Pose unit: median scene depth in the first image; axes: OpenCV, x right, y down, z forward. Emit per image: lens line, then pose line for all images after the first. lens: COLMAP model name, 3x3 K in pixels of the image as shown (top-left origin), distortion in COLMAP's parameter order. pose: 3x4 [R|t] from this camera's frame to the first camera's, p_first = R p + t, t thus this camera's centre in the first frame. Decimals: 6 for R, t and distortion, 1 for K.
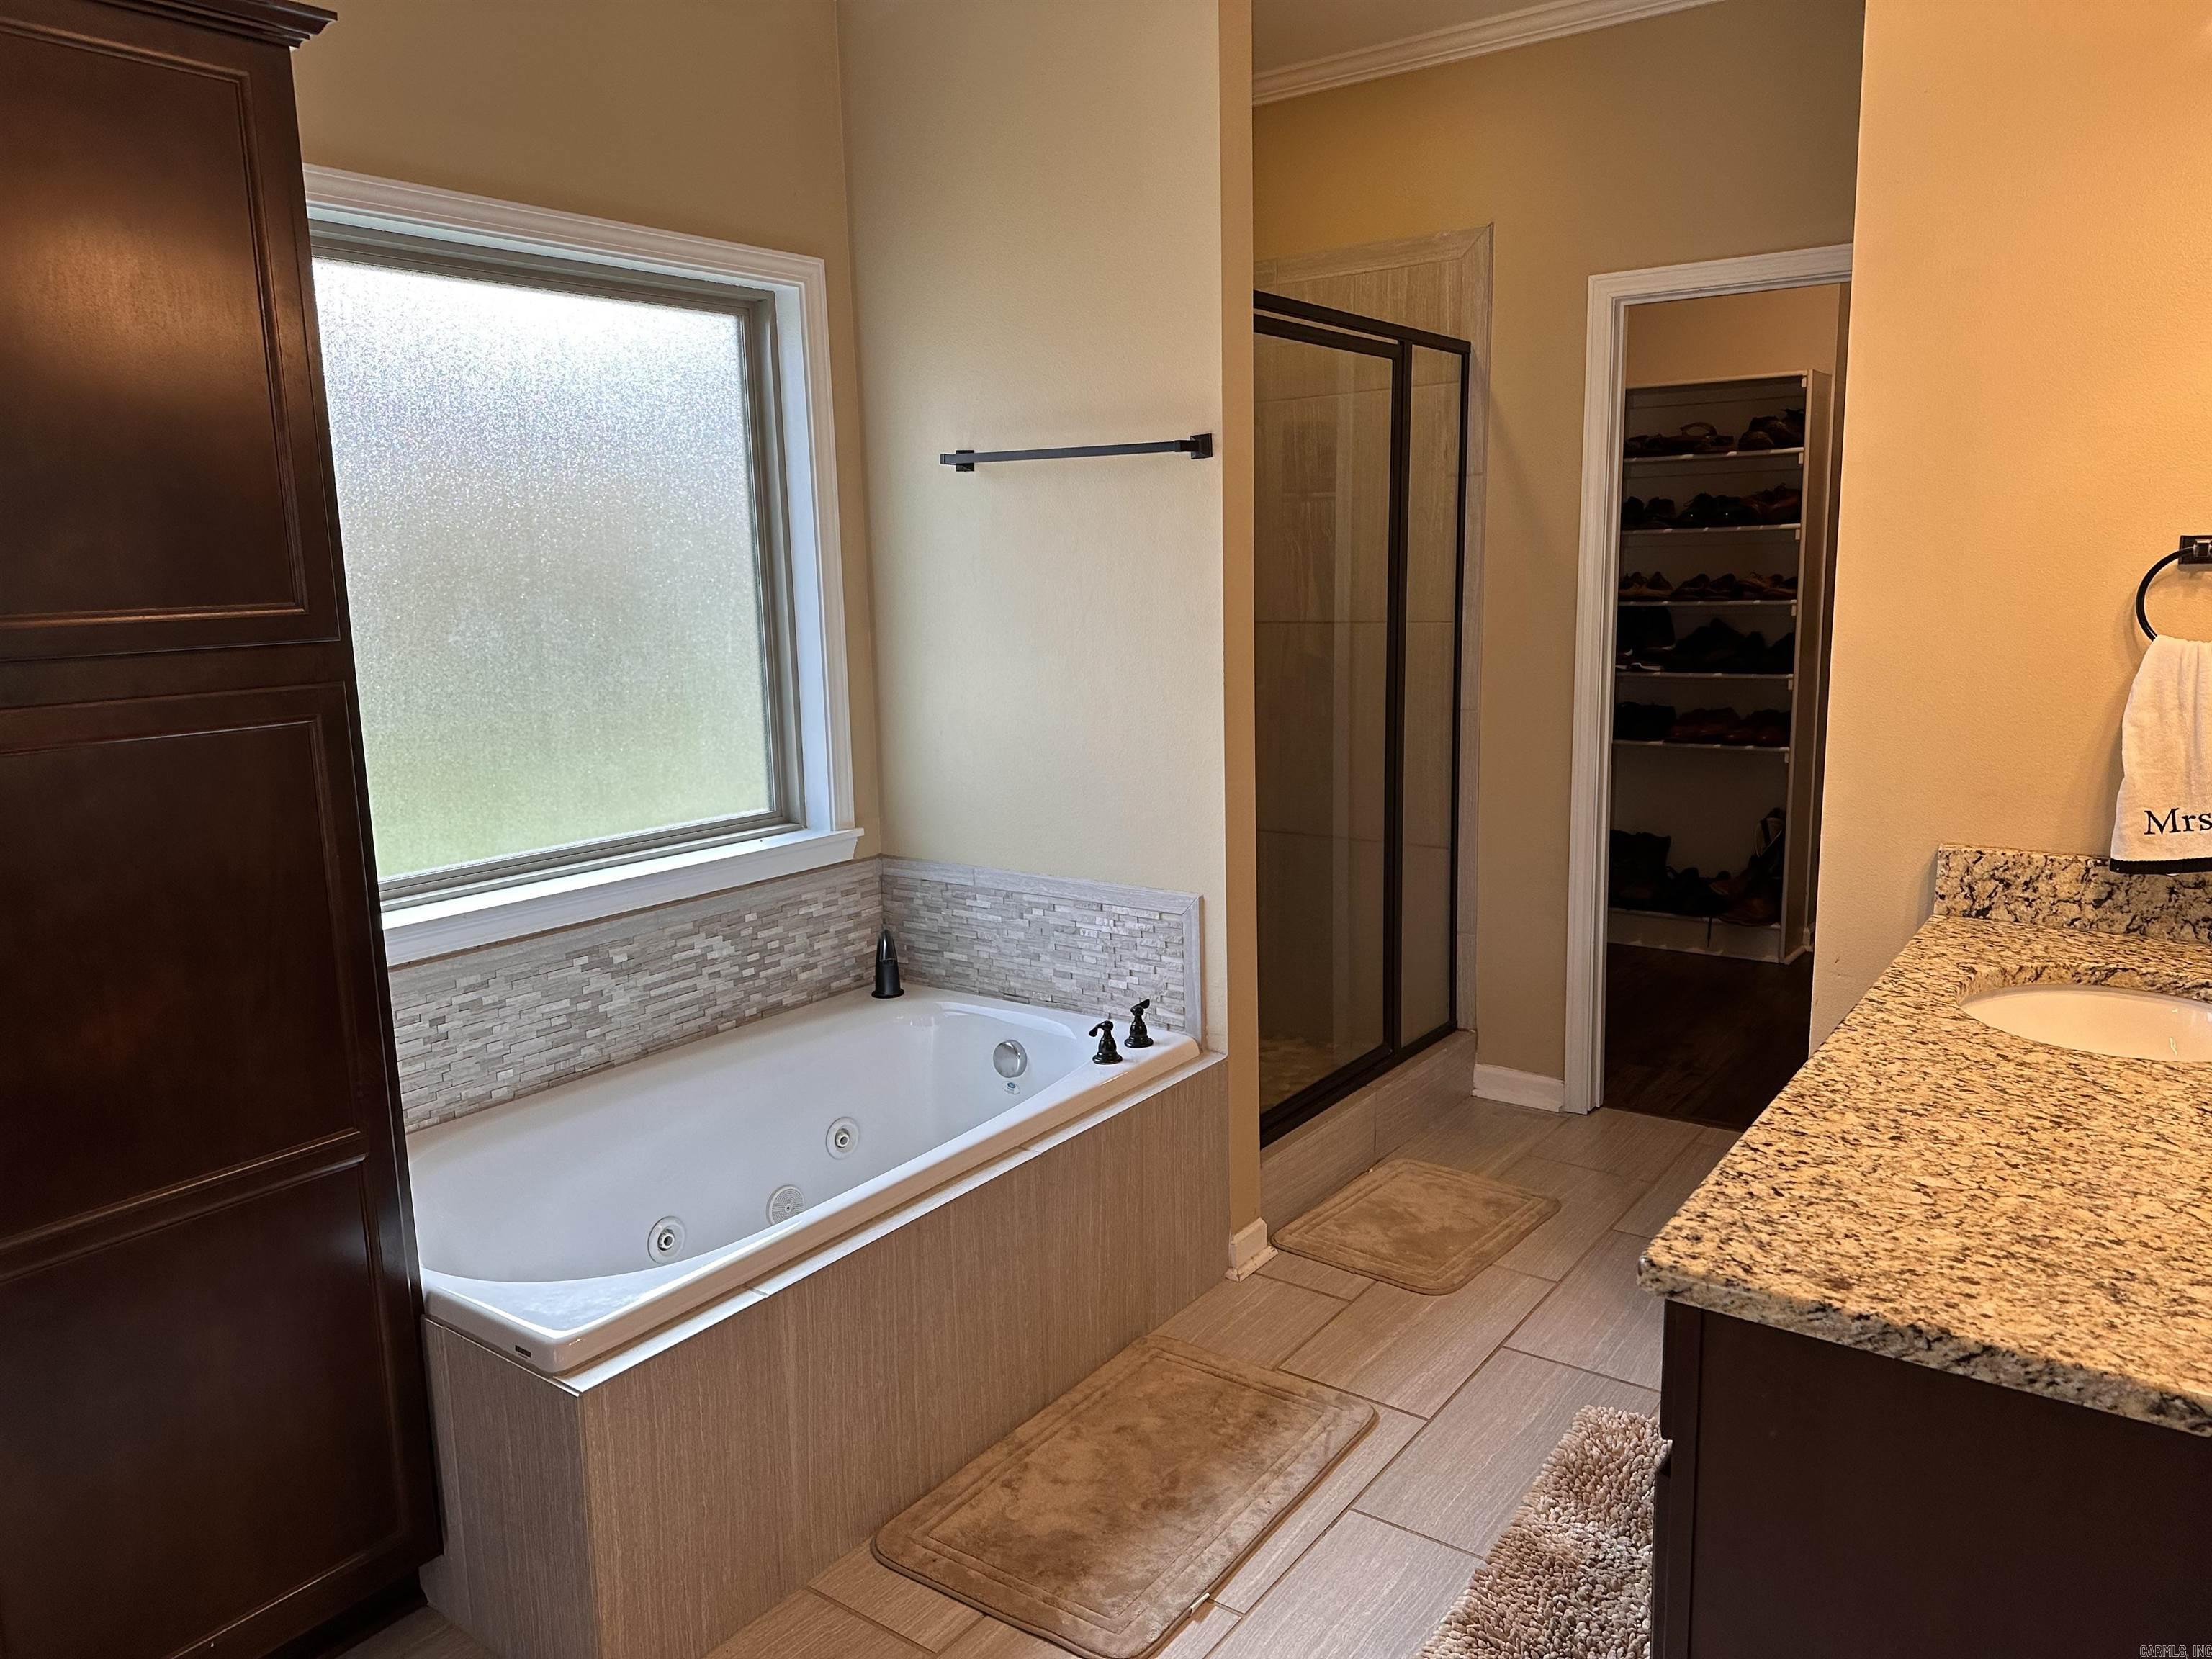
lens RADIAL K [[1539.5, 0, 1111.2], [0, 1539.5, 818.5], [0, 0, 1]] dist [0.067574, -0.083746]
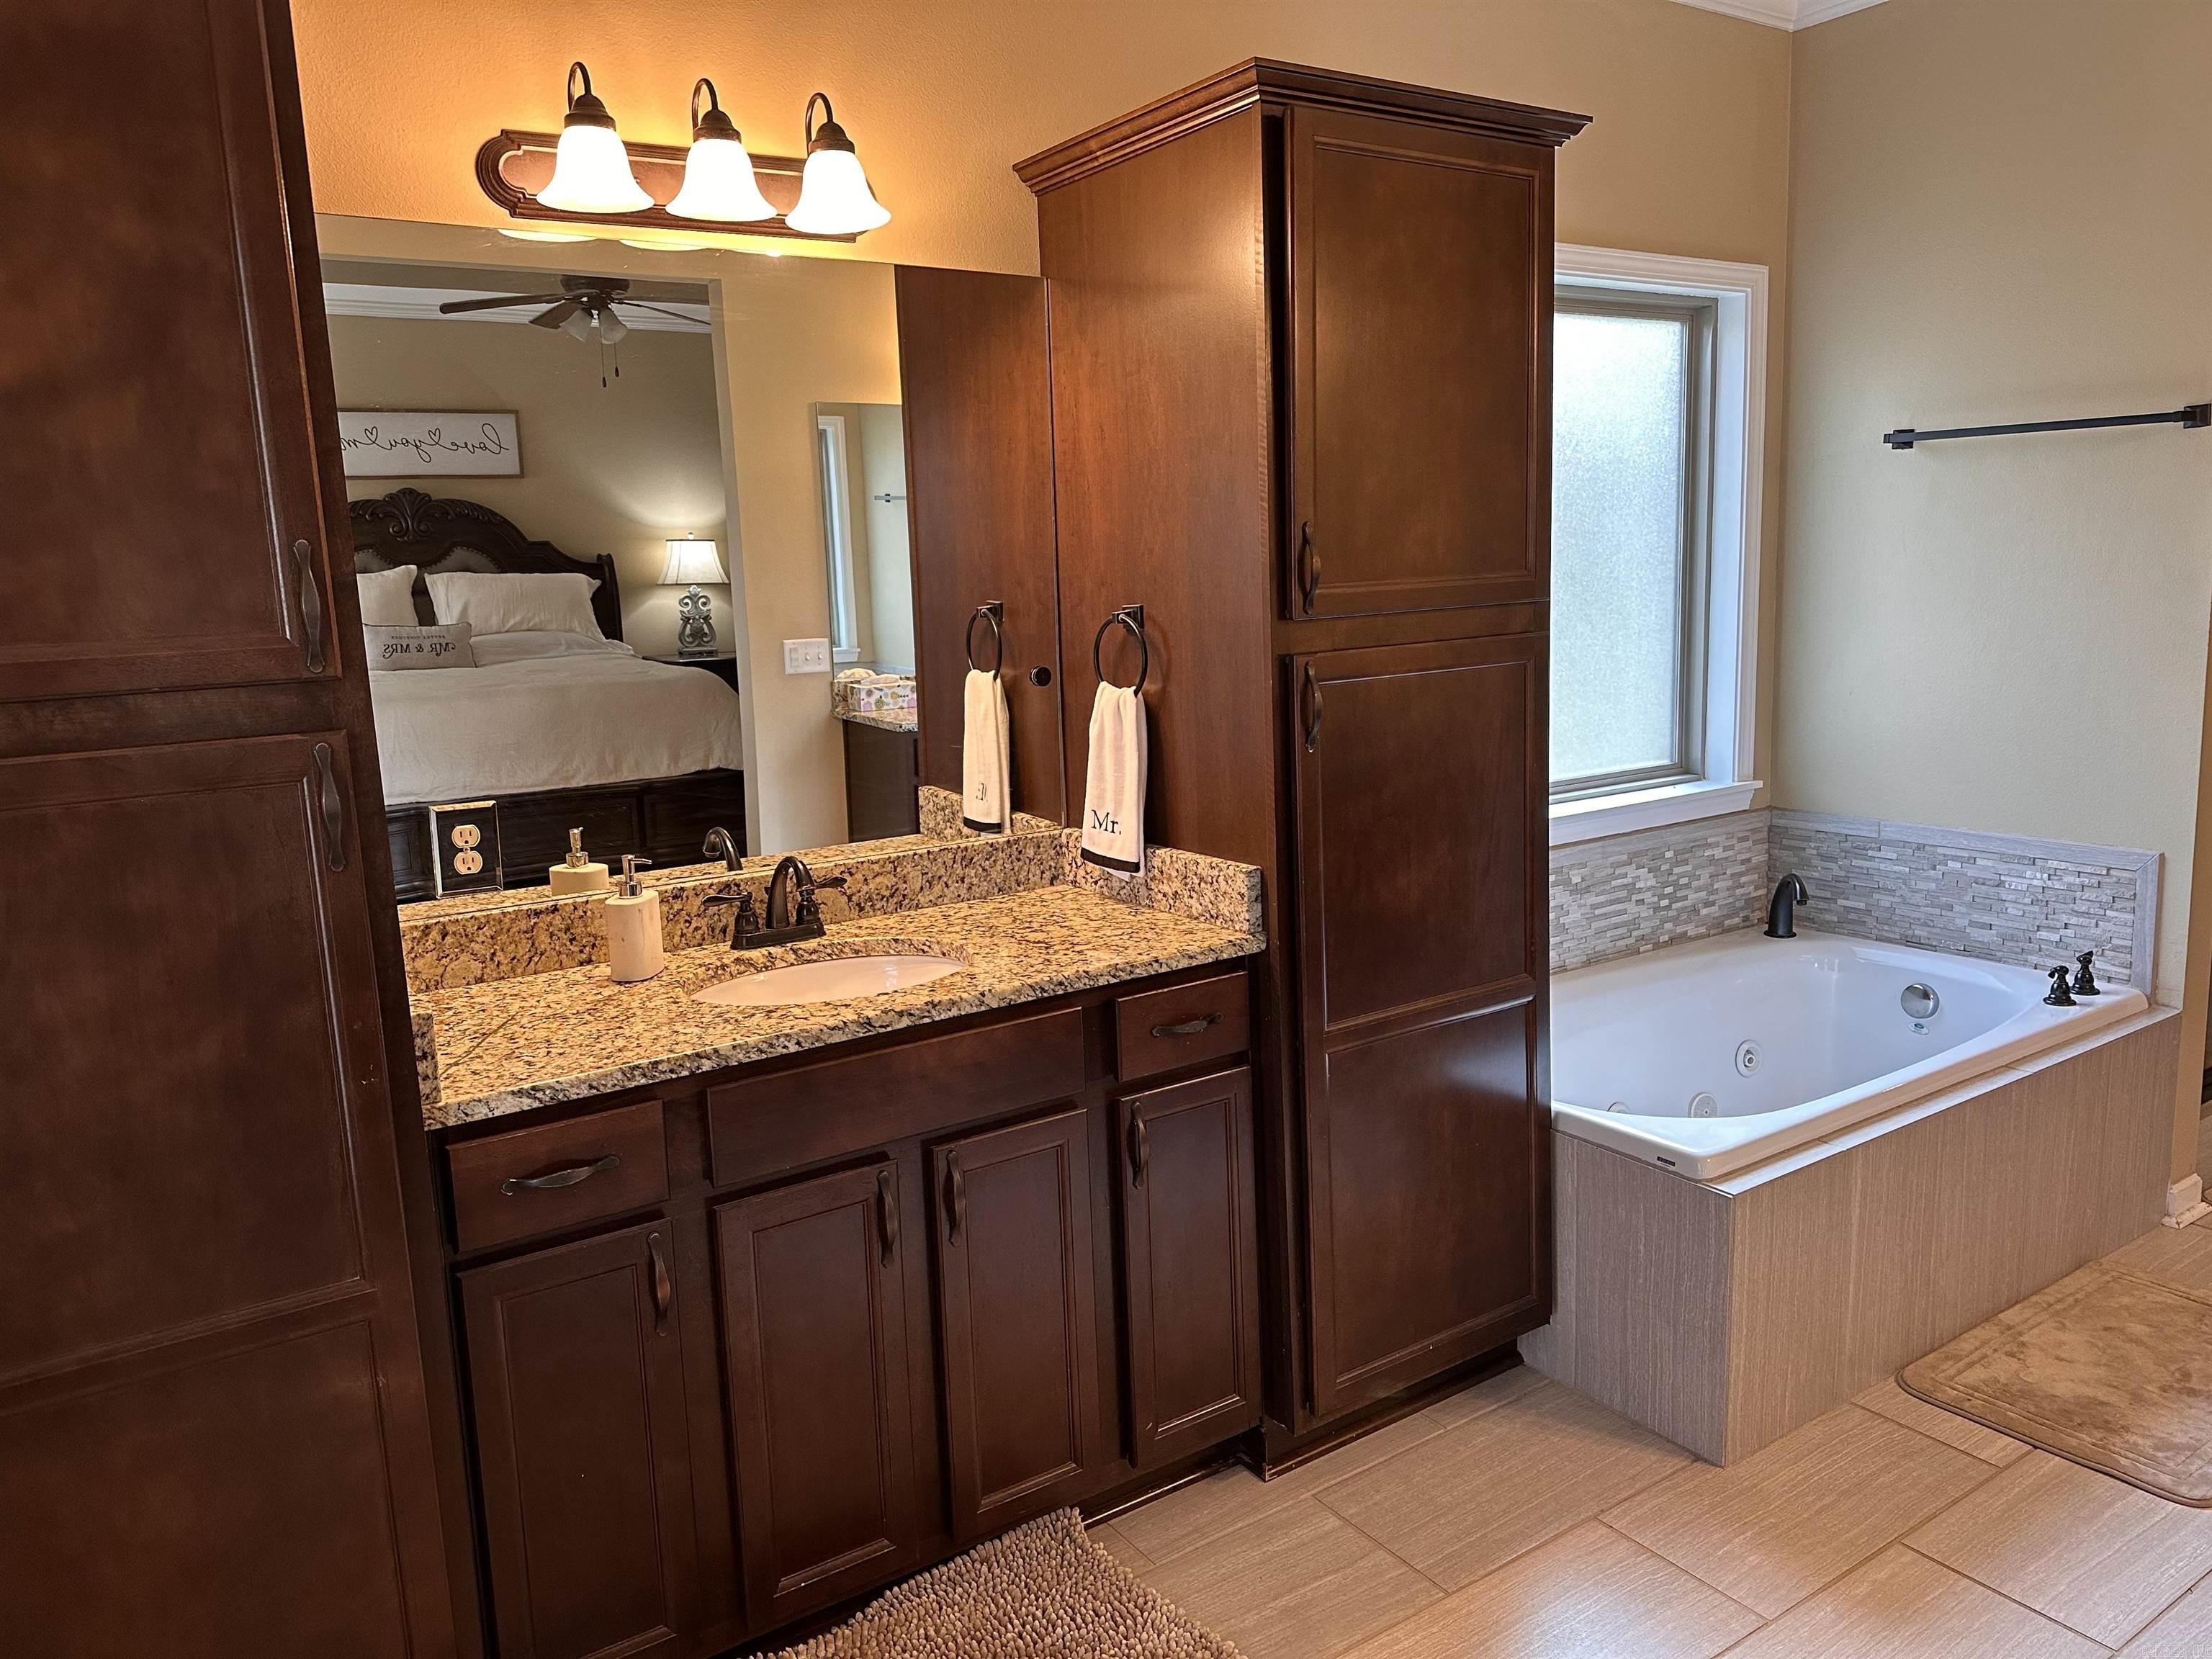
lens RADIAL K [[1539.5, 0, 1105.1], [0, 1539.5, 816.9], [0, 0, 1]] dist [0.067574, -0.083746]
pose [[0.938636, 0.042174, -0.342321, -0.255571], [-0.041144, 0.999100, 0.010272, 0.045945], [0.342447, 0.004443, 0.939527, -0.229338]]
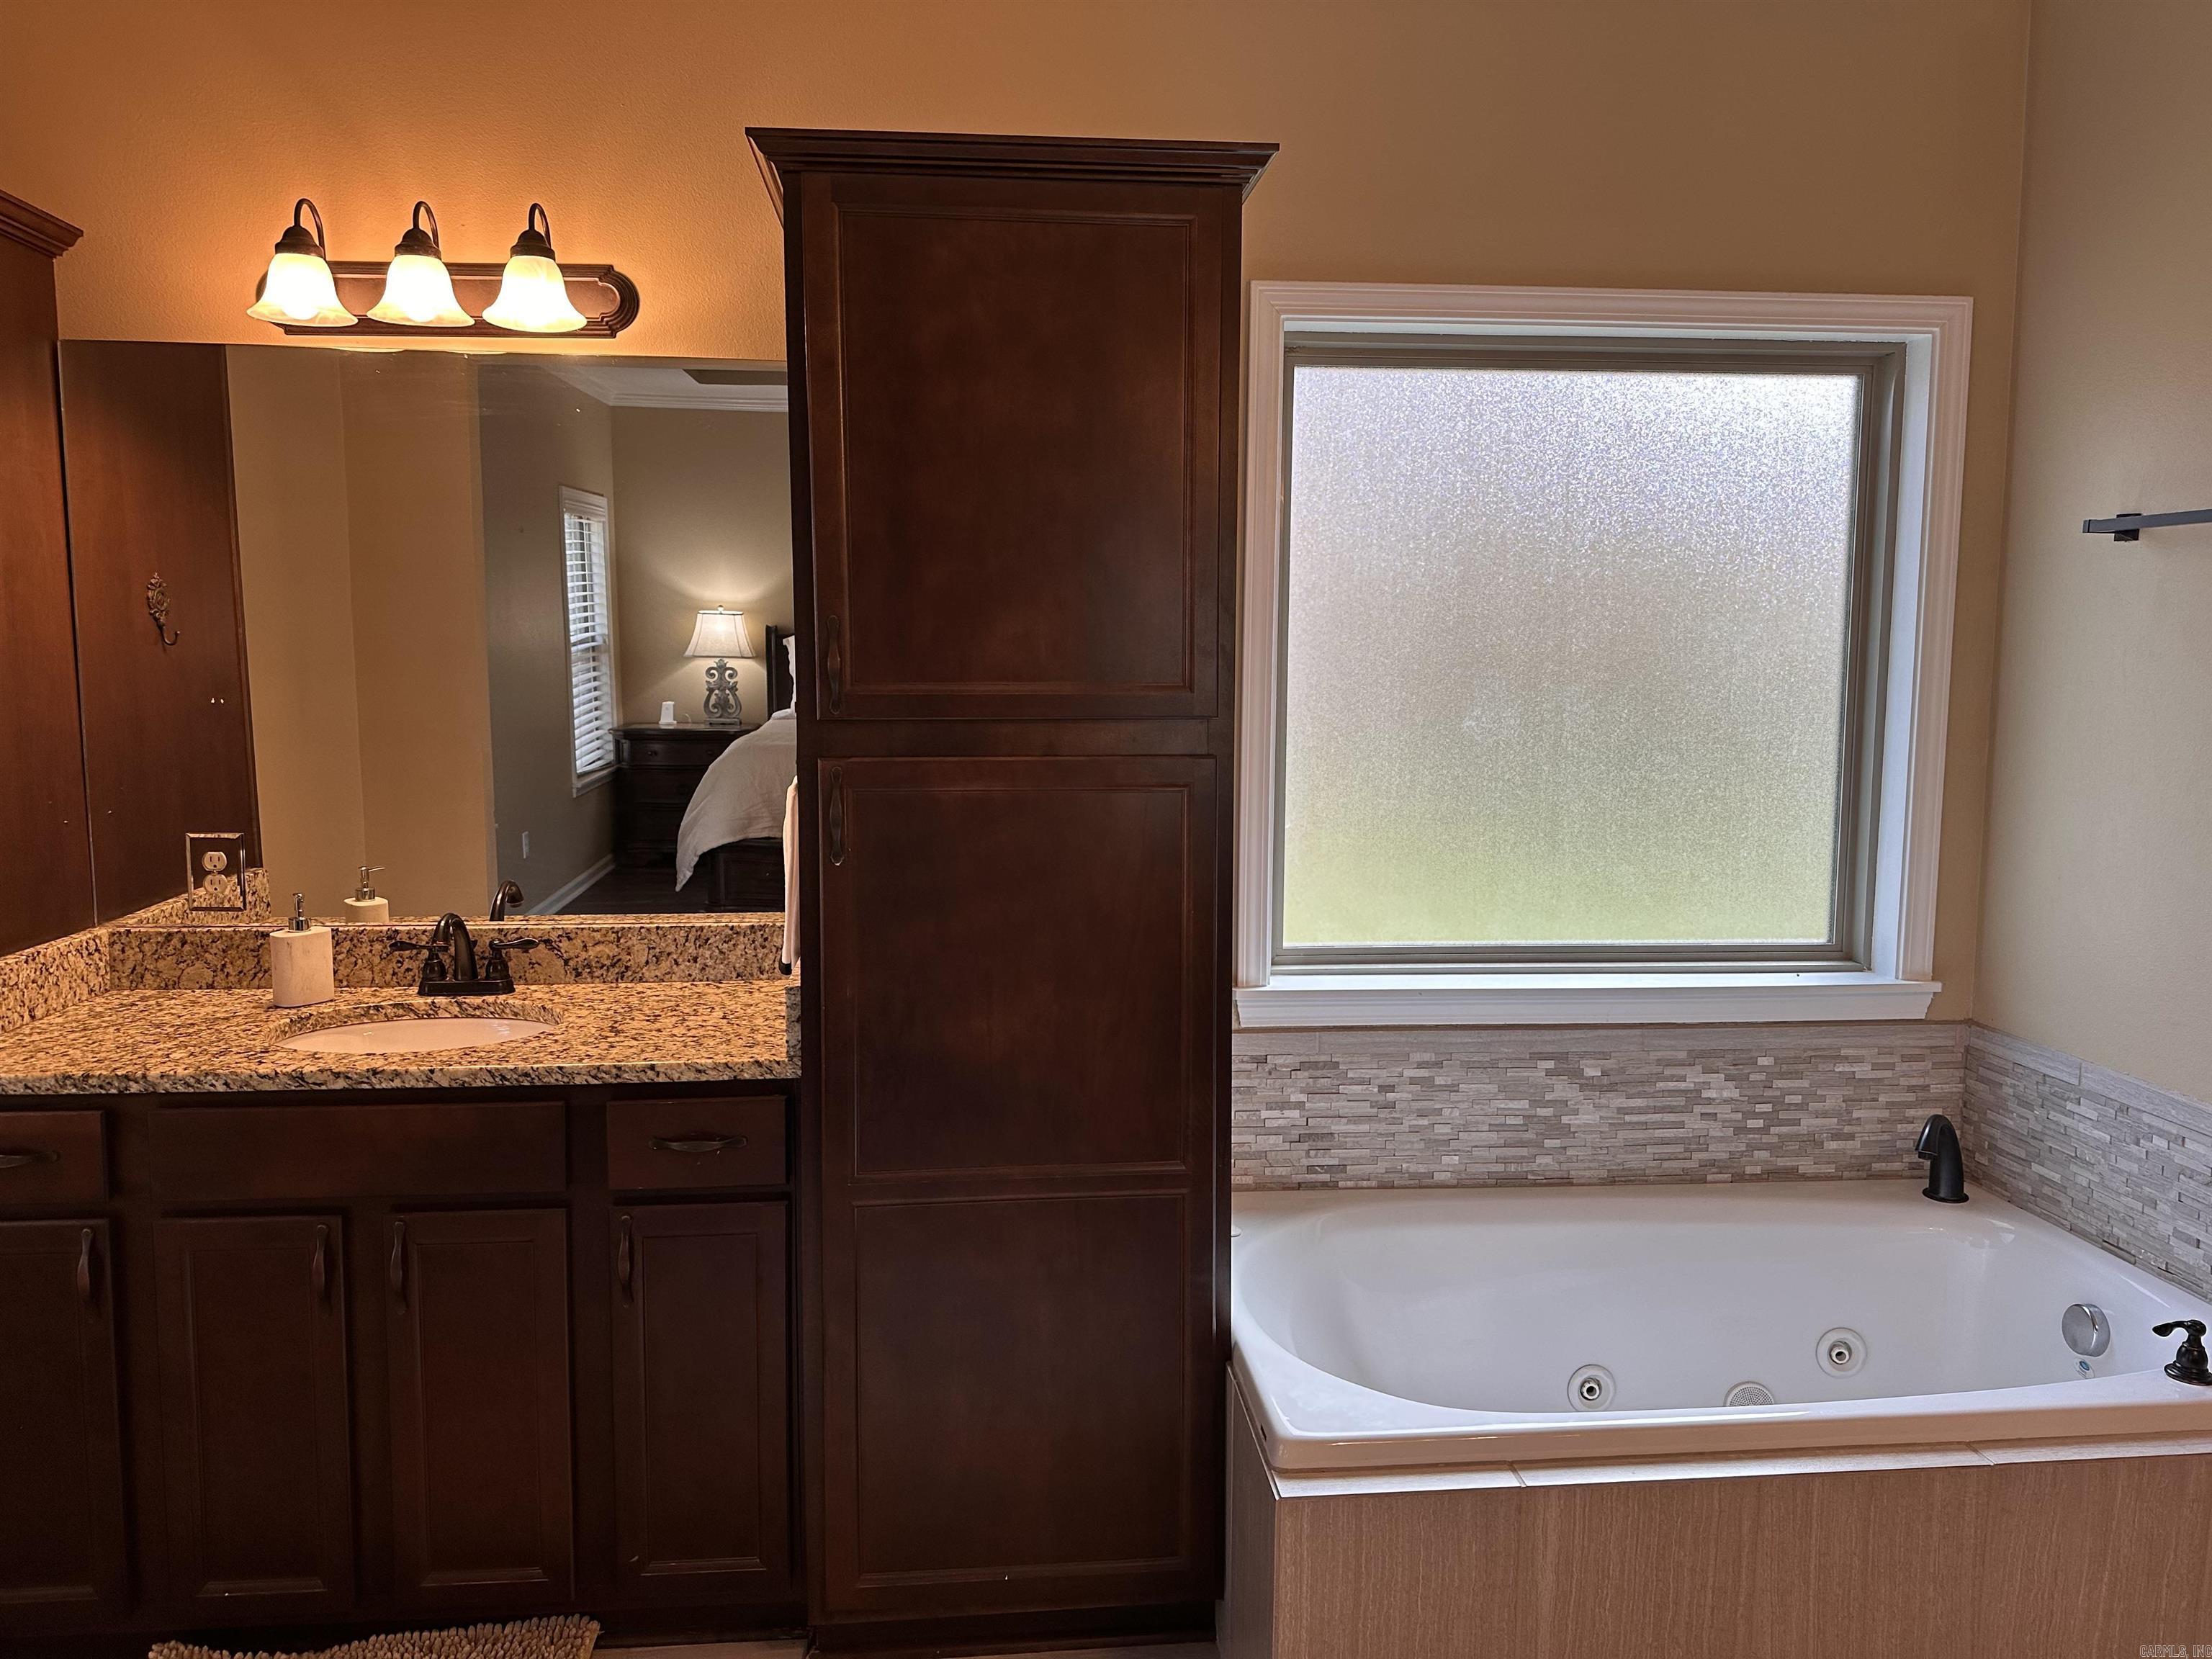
lens RADIAL K [[1539.5, 0, 1113.1], [0, 1539.5, 810.3], [0, 0, 1]] dist [0.067574, -0.083746]
pose [[0.663211, 0.100004, -0.741721, 0.171229], [-0.144581, 0.989484, 0.004132, -0.028061], [0.734335, 0.104498, 0.670696, 0.145753]]
